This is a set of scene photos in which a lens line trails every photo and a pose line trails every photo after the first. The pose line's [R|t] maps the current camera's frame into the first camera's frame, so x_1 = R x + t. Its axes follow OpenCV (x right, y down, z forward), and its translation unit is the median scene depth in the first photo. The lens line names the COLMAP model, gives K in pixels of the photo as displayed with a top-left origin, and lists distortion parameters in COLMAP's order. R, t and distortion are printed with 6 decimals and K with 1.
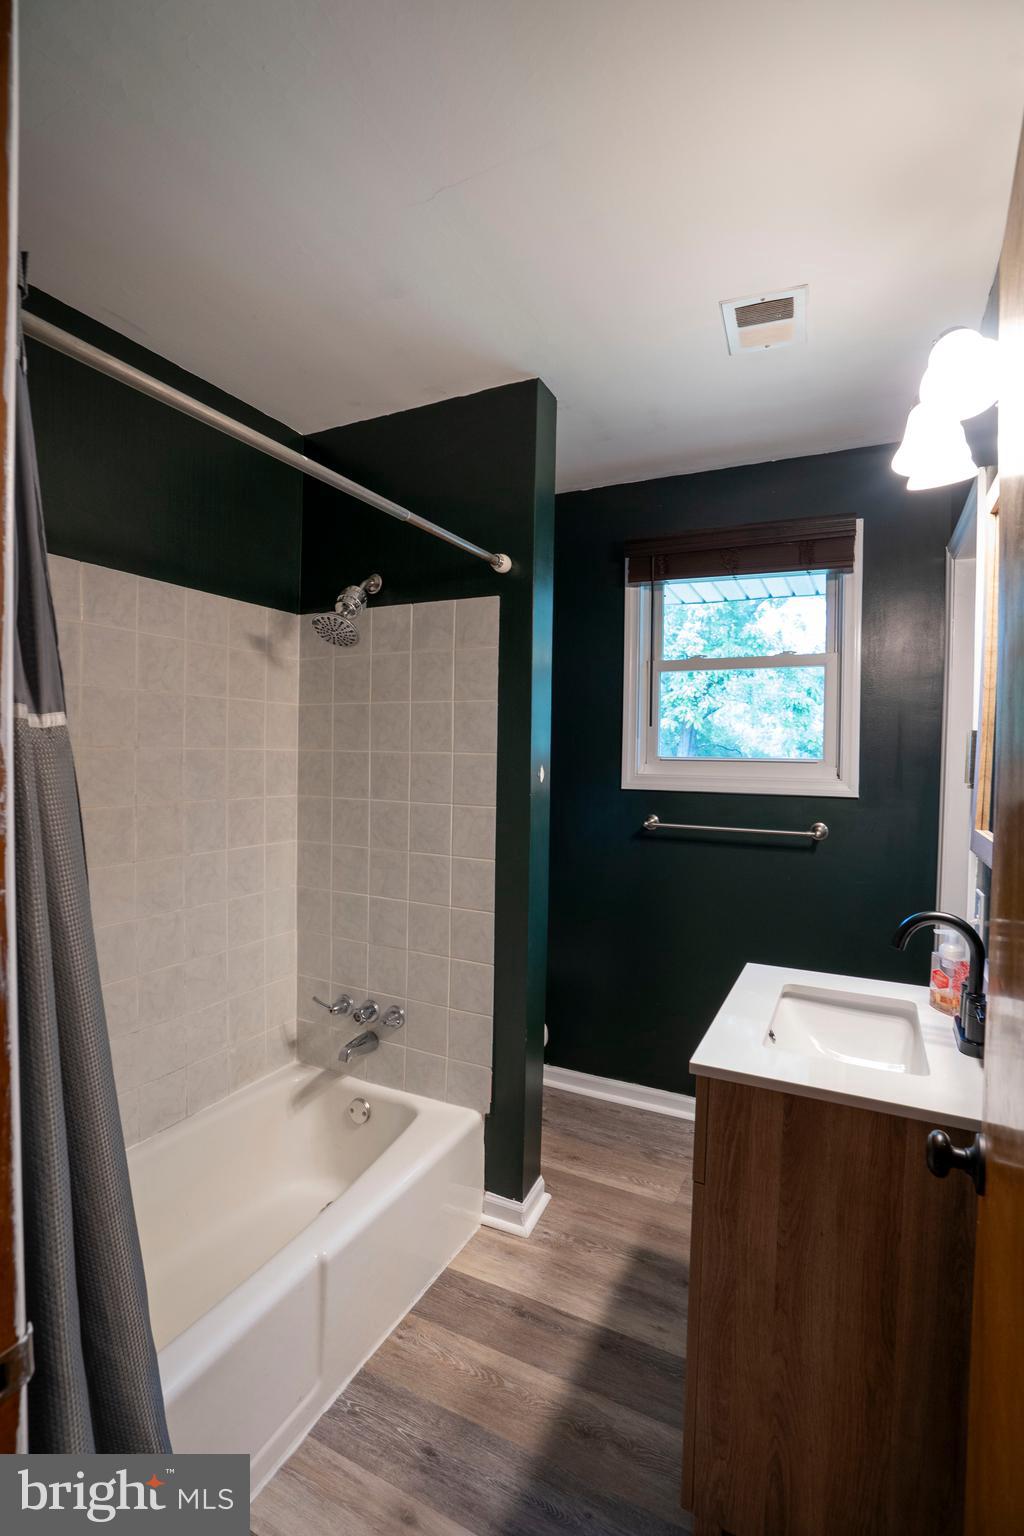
lens RADIAL K [[706.0, 0, 510.2], [0, 706.0, 778.3], [0, 0, 1]] dist [-0.034003, 0.004637]
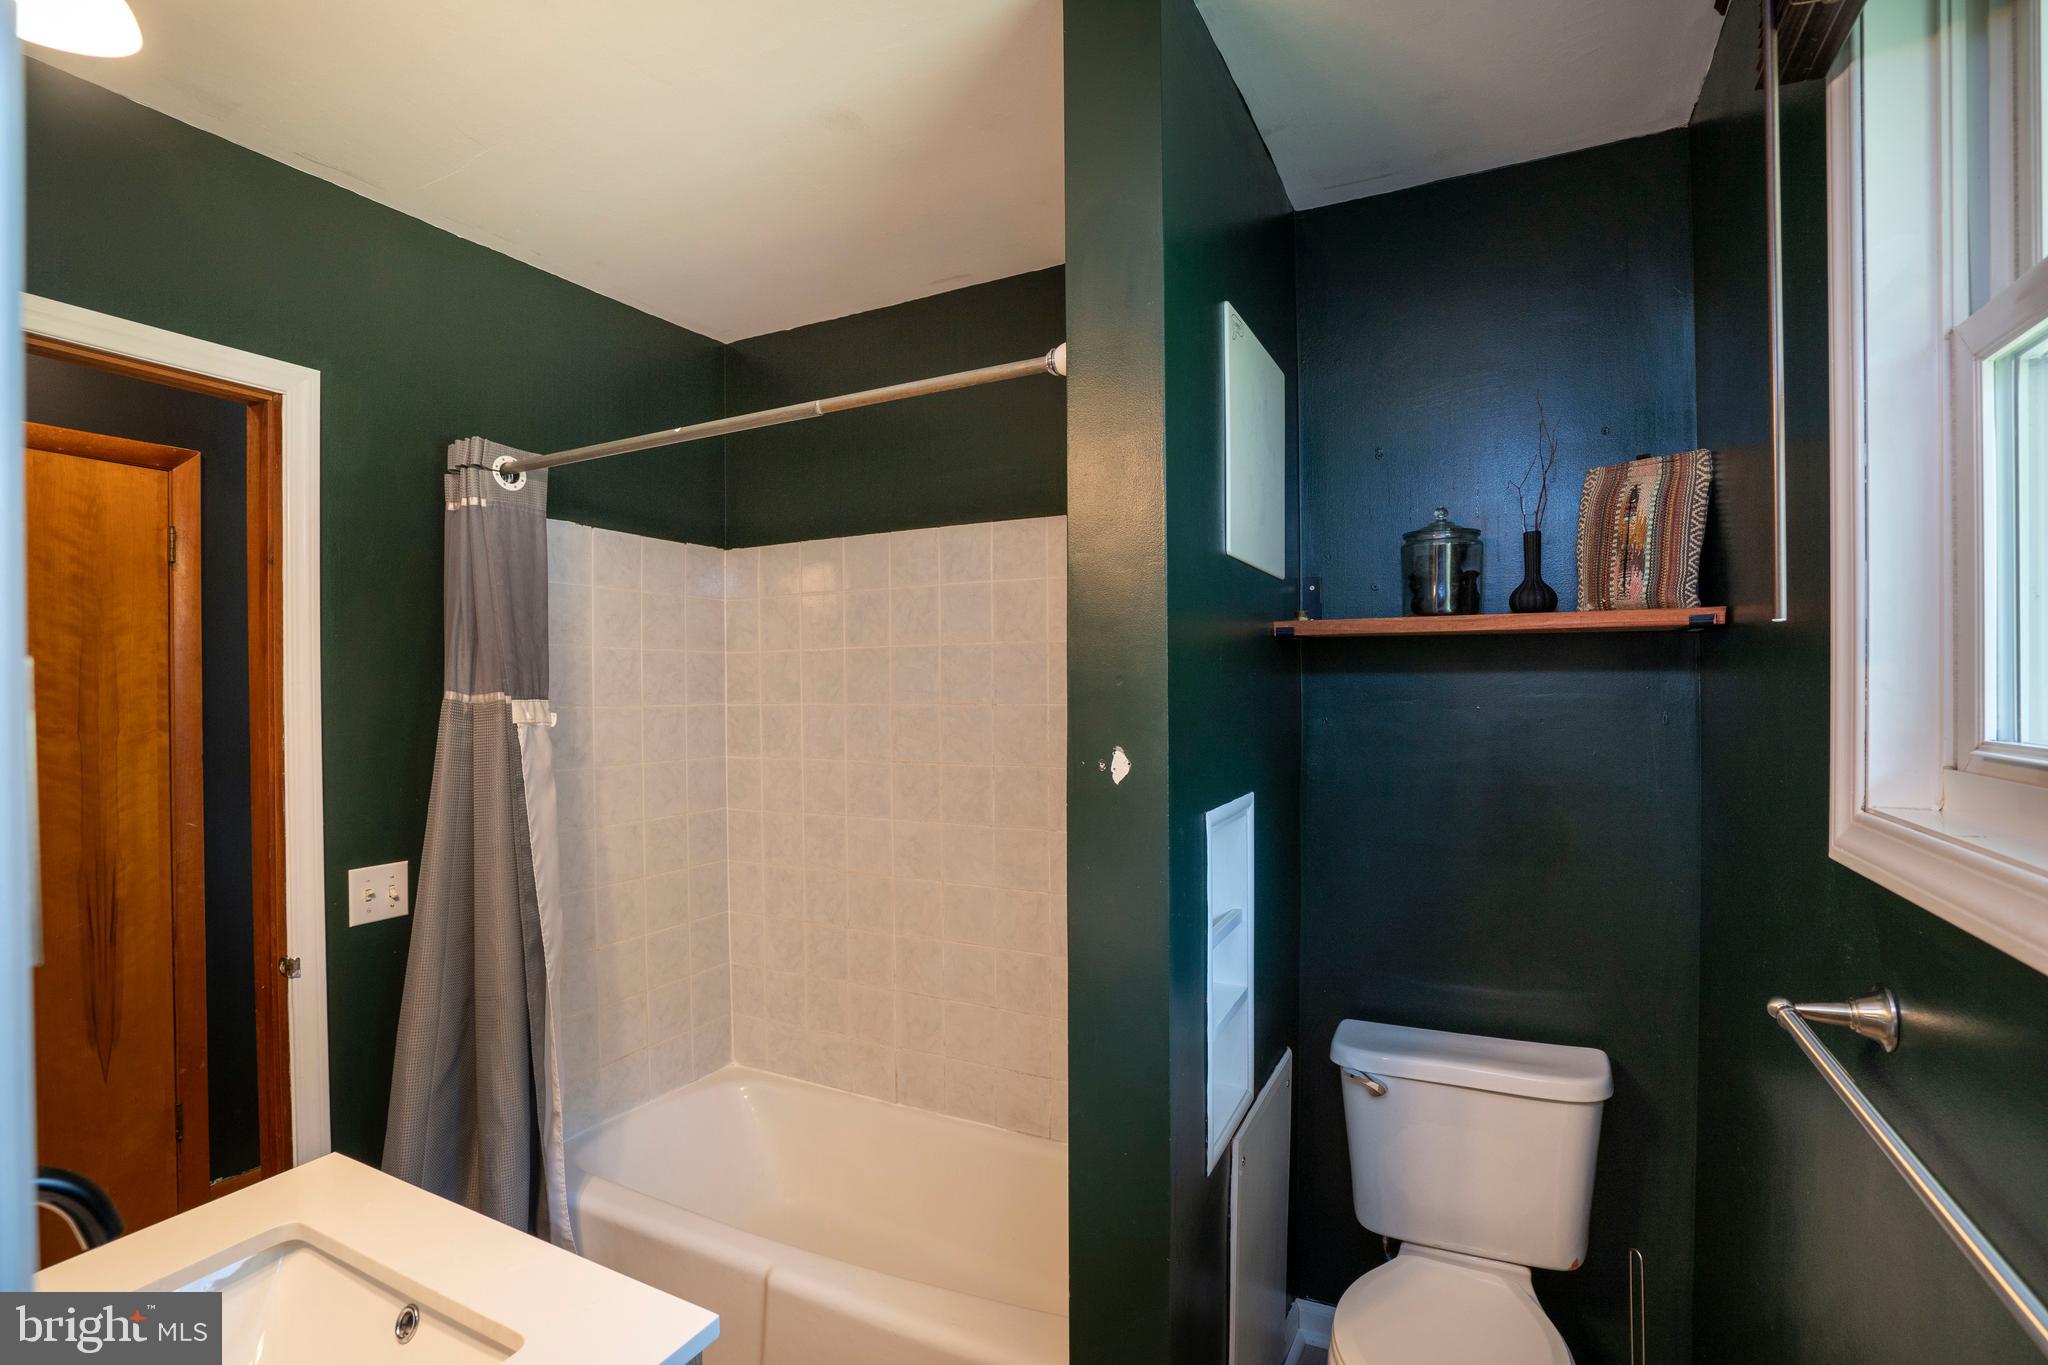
lens RADIAL K [[941.3, 0, 1052.9], [0, 941.3, 694.5], [0, 0, 1]] dist [-0.034003, 0.004637]
pose [[-0.011161, 0.004324, -0.999928, 0.733513], [-0.028615, 0.999580, 0.004642, -0.065911], [0.999528, 0.028664, -0.011032, 1.096957]]
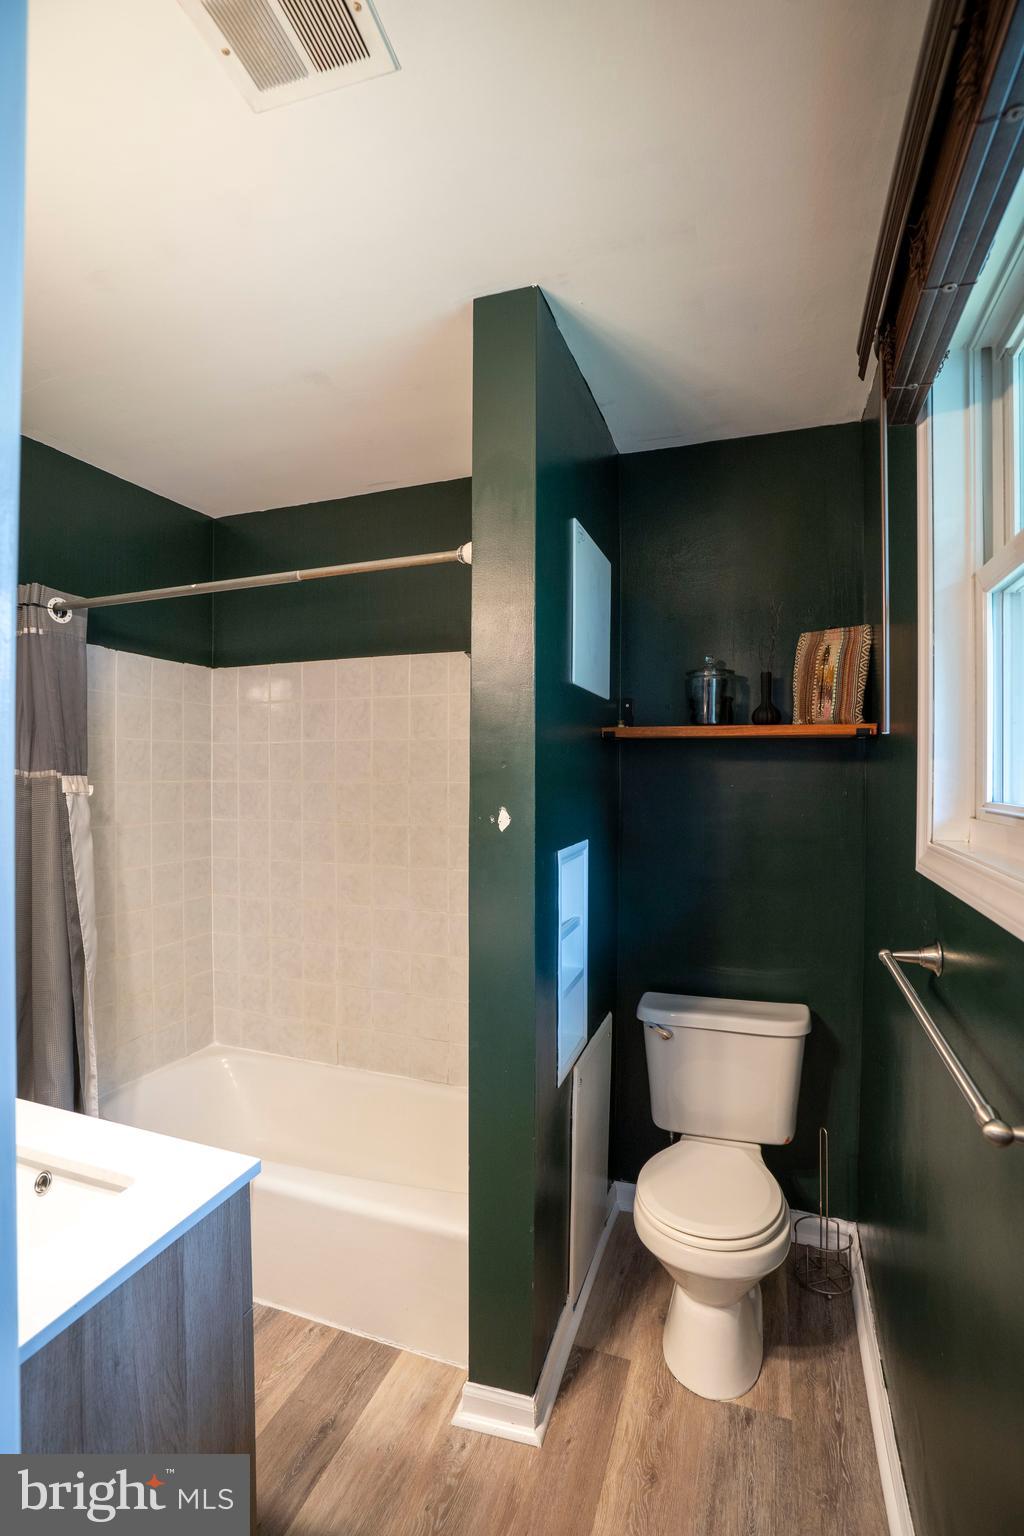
lens RADIAL K [[706.0, 0, 540.3], [0, 706.0, 797.5], [0, 0, 1]] dist [-0.034003, 0.004637]
pose [[0.131693, 0.031378, -0.990794, 0.846030], [-0.036137, 0.998986, 0.026834, -0.060007], [0.990632, 0.032271, 0.132694, 1.072919]]
